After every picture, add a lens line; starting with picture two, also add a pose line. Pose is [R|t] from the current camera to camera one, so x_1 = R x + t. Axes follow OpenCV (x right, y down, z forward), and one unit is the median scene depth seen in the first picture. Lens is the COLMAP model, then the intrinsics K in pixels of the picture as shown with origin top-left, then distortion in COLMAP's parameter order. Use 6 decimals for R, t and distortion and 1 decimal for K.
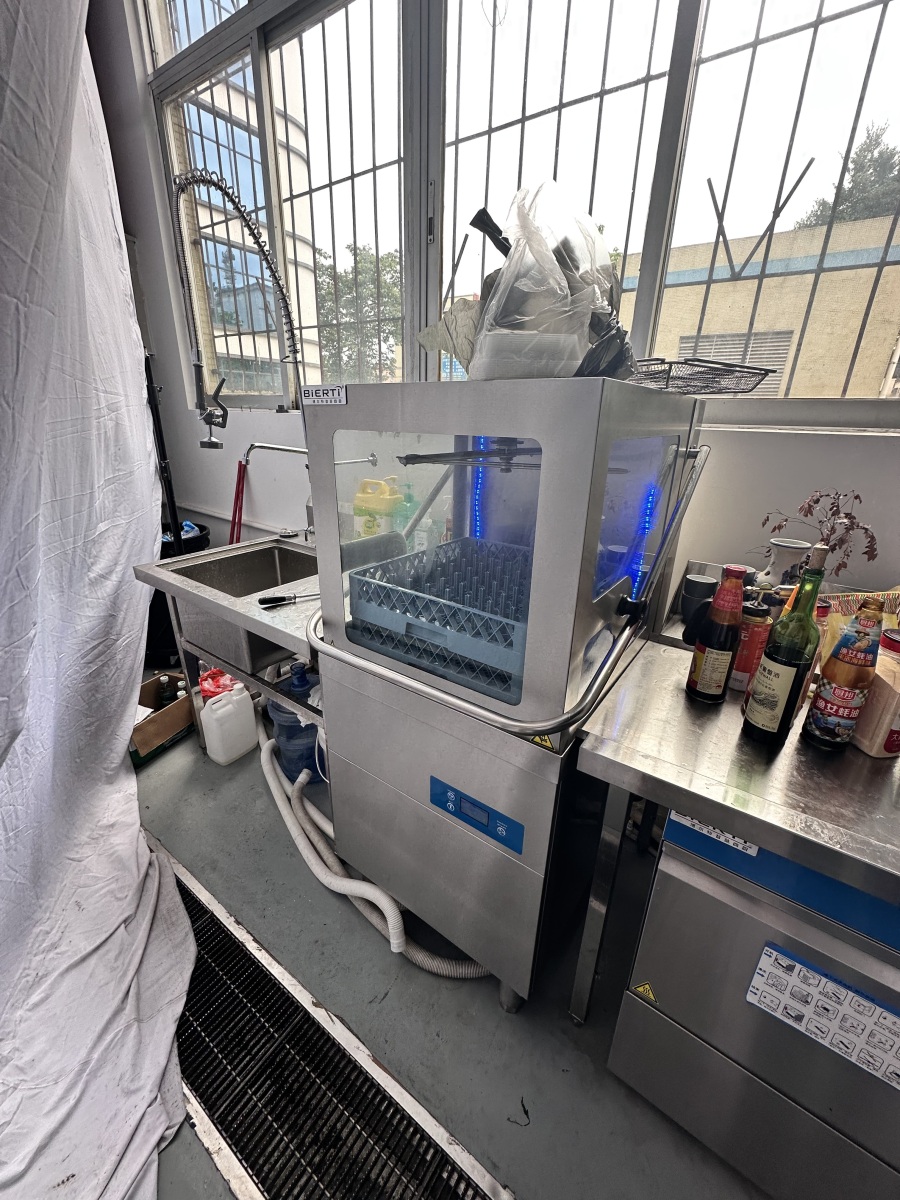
lens RADIAL K [[477.8, 0, 450.0], [0, 477.8, 600.0], [0, 0, 1]] dist [-0.002340, 0.000009]
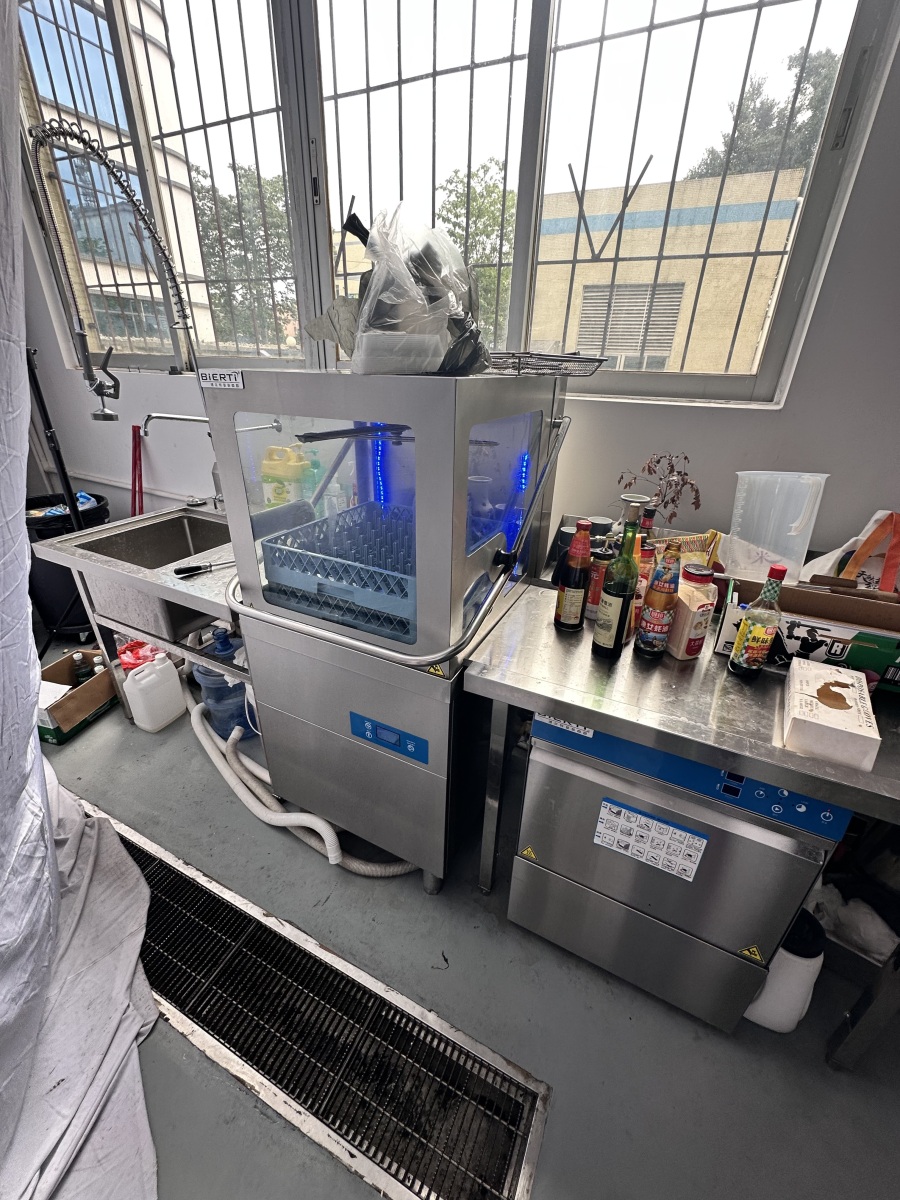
lens RADIAL K [[477.8, 0, 450.0], [0, 477.8, 600.0], [0, 0, 1]] dist [-0.002340, 0.000009]
pose [[0.986421, -0.069717, 0.148703, 0.038705], [0.055638, 0.993745, 0.096829, -0.003695], [-0.154523, -0.087241, 0.984130, -0.140933]]
